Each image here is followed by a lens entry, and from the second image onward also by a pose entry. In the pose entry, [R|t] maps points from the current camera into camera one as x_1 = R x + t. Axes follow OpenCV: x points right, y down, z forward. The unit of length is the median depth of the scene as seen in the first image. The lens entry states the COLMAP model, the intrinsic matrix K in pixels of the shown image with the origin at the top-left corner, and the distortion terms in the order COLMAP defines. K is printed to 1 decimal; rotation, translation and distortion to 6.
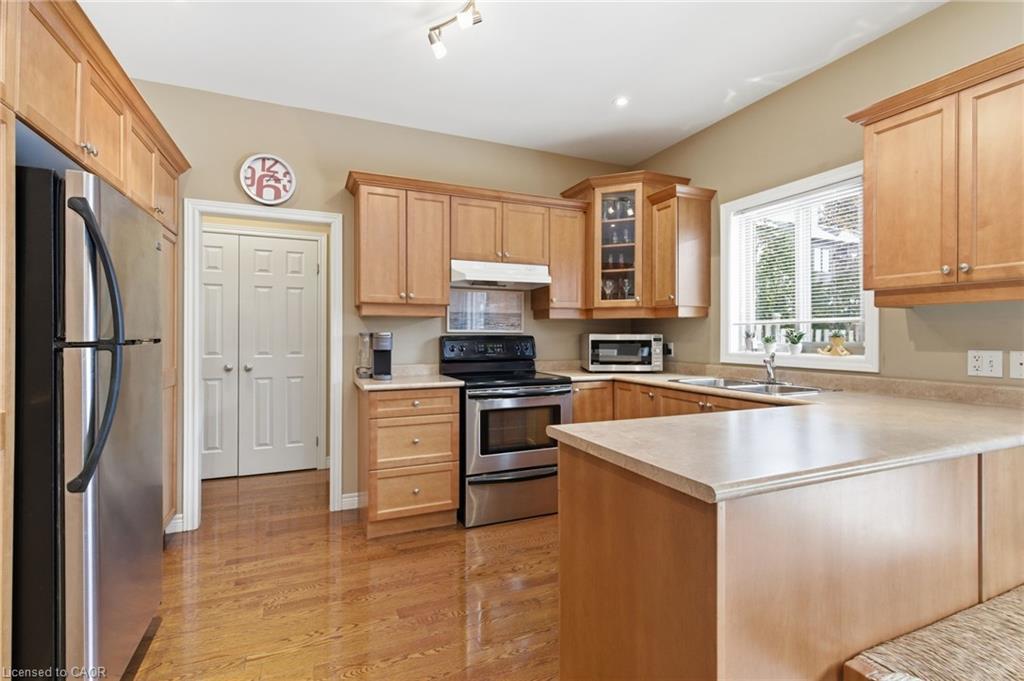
lens RADIAL K [[472.0, 0, 514.1], [0, 472.0, 335.9], [0, 0, 1]] dist [0.001530, -0.000073]
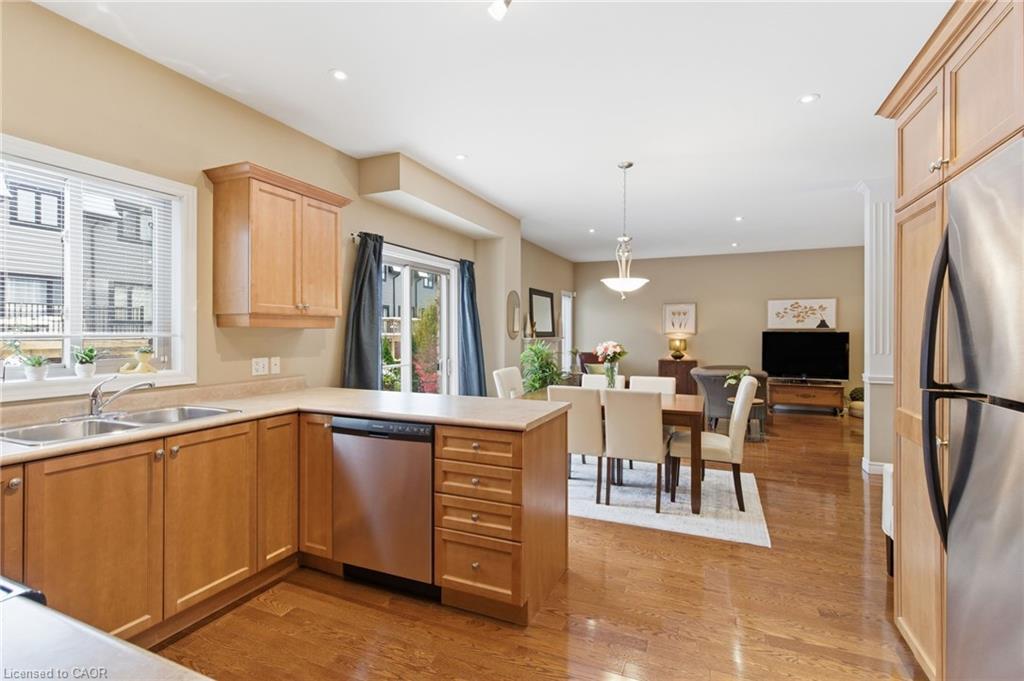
lens RADIAL K [[472.0, 0, 514.1], [0, 472.0, 335.9], [0, 0, 1]] dist [0.001530, -0.000073]
pose [[-0.679686, -0.008999, 0.733448, -0.408471], [-0.003454, 0.999953, 0.009069, -0.034351], [-0.733495, 0.003631, -0.679685, 0.893037]]
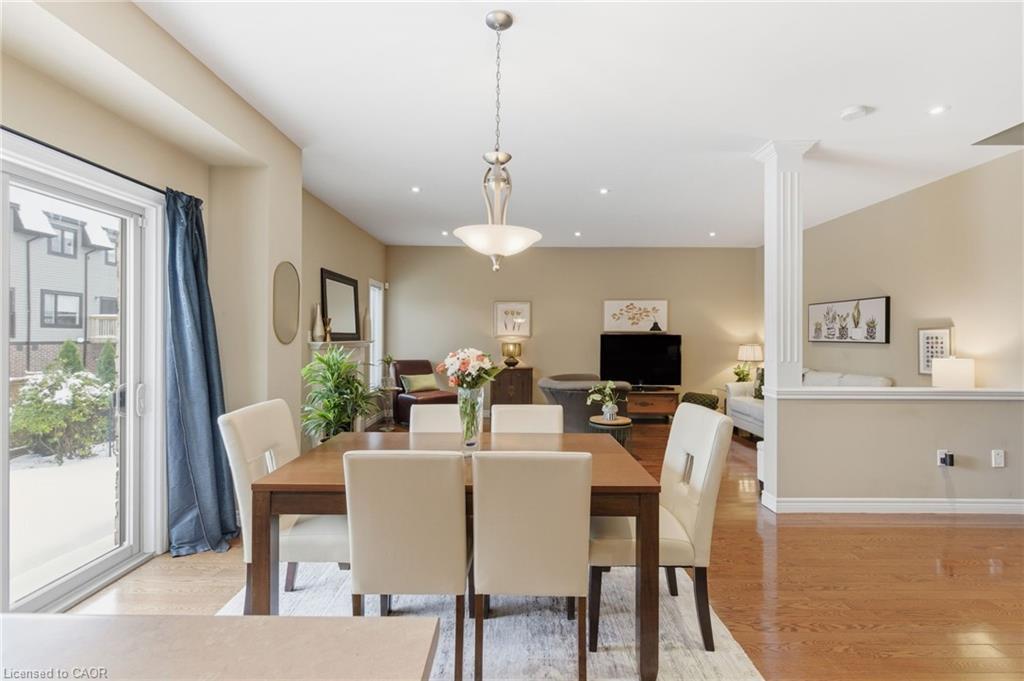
lens RADIAL K [[472.0, 0, 514.1], [0, 472.0, 335.9], [0, 0, 1]] dist [0.001530, -0.000073]
pose [[-0.912895, -0.006279, 0.408146, 0.004827], [-0.007301, 0.999973, -0.000946, -0.026686], [-0.408129, -0.003844, -0.912916, 0.441333]]
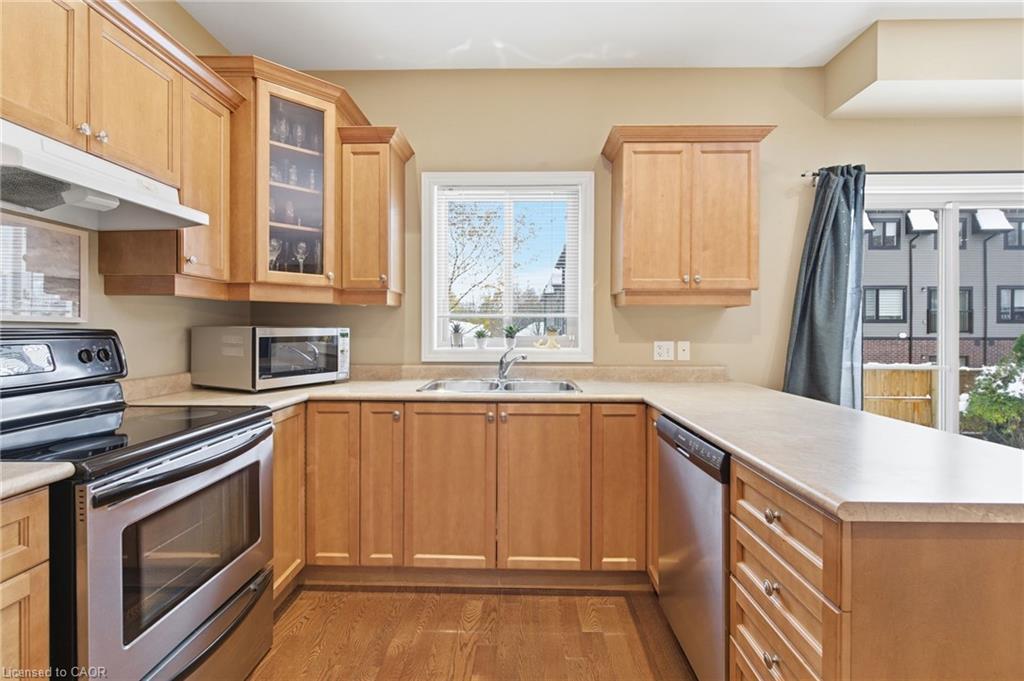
lens RADIAL K [[471.7, 0, 514.0], [0, 471.7, 333.0], [0, 0, 1]] dist [0.000135, -0.000753]
pose [[0.422283, -0.006178, 0.906443, -0.255051], [-0.001403, 0.999971, 0.007469, -0.000981], [-0.906463, -0.004426, 0.422262, 0.512225]]
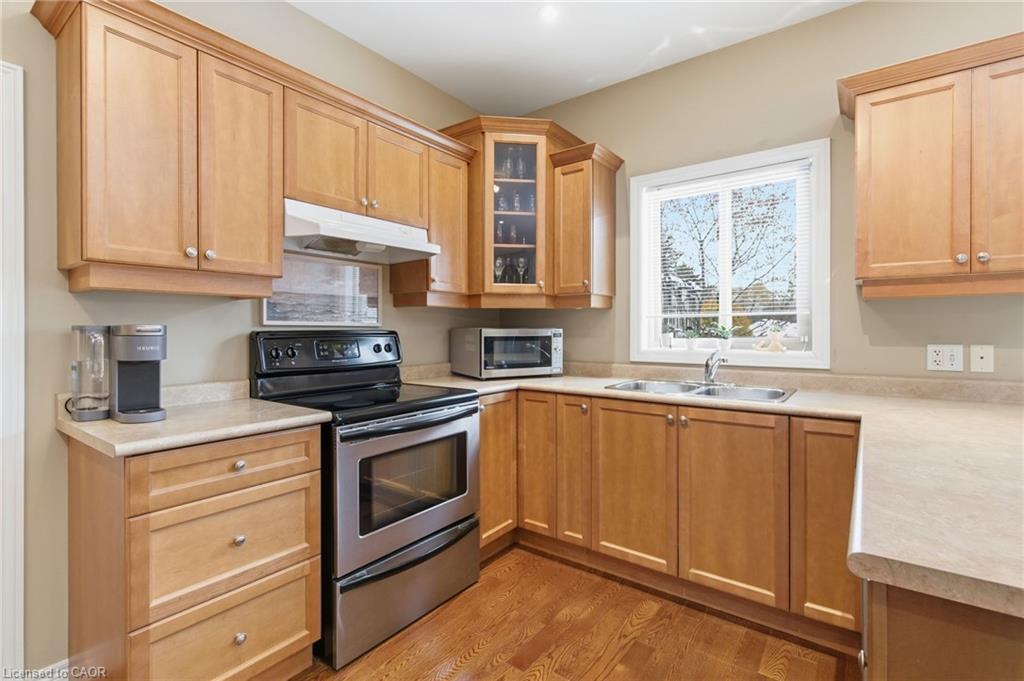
lens RADIAL K [[472.3, 0, 513.7], [0, 472.3, 331.0], [0, 0, 1]] dist [-0.000106, -0.000769]
pose [[0.869384, -0.002749, 0.494130, -0.177129], [0.002005, 0.999996, 0.002035, -0.001029], [-0.494133, -0.000779, 0.869386, 0.365540]]
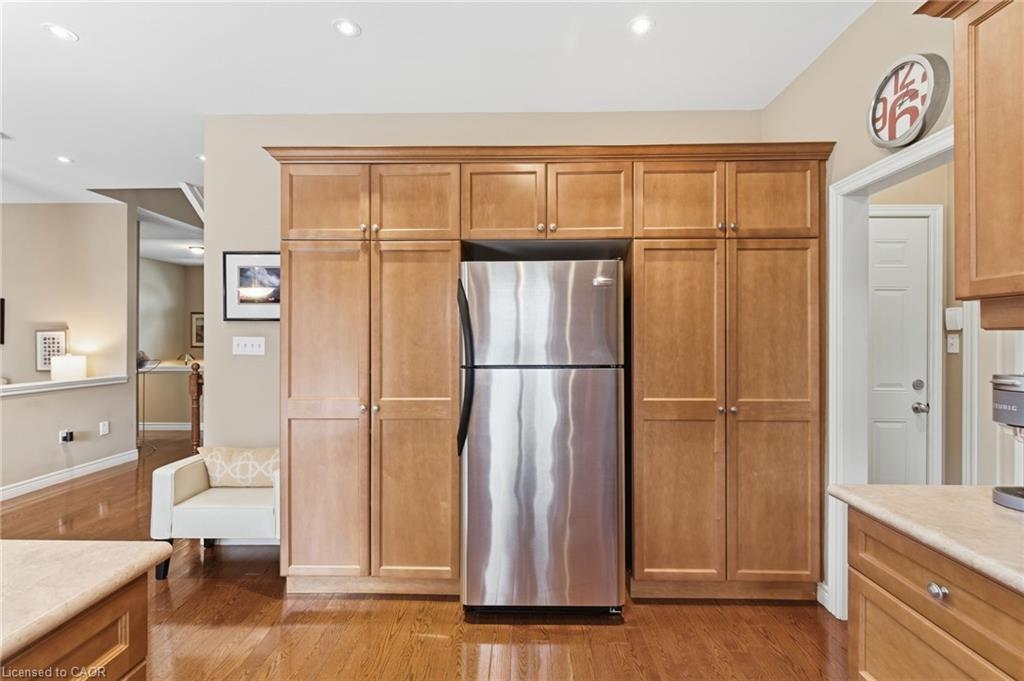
lens RADIAL K [[472.0, 0, 514.1], [0, 472.0, 335.9], [0, 0, 1]] dist [0.001530, -0.000073]
pose [[-0.430118, -0.010357, -0.902713, 0.207519], [-0.003039, 0.999945, -0.010024, -0.029484], [0.902767, -0.001568, -0.430126, 0.768763]]
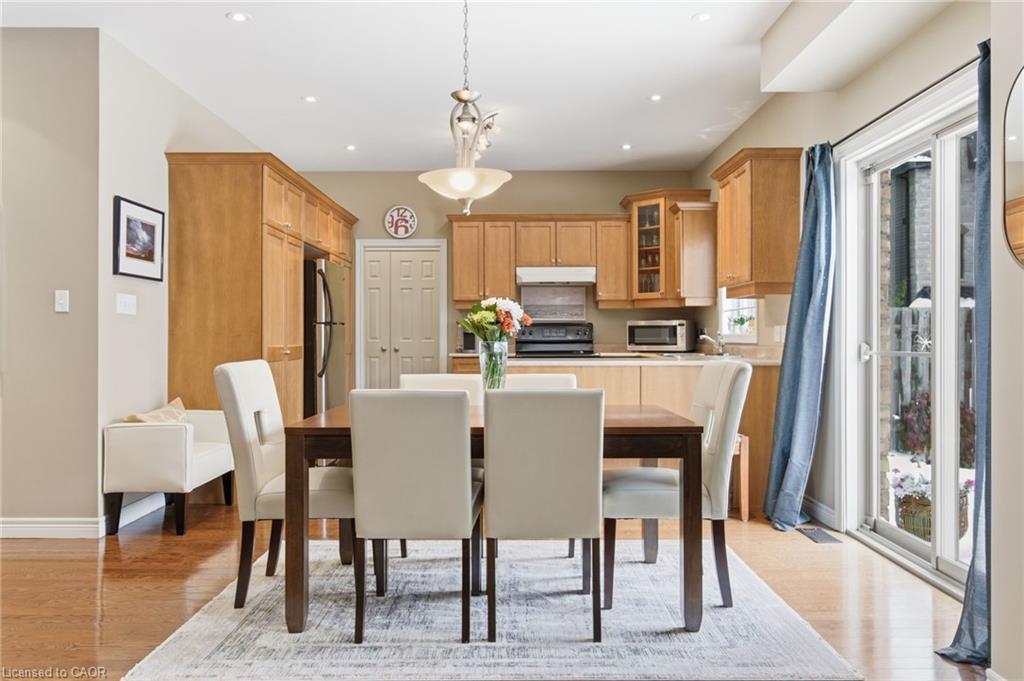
lens RADIAL K [[757.0, 0, 512.0], [0, 757.0, 340.5], [0, 0, 1]] dist [-0.074114, 0.153887]
pose [[0.913781, -0.001142, -0.406206, 0.757839], [0.003299, 0.999984, 0.004608, 0.041805], [0.406194, -0.005551, 0.913770, -1.032792]]
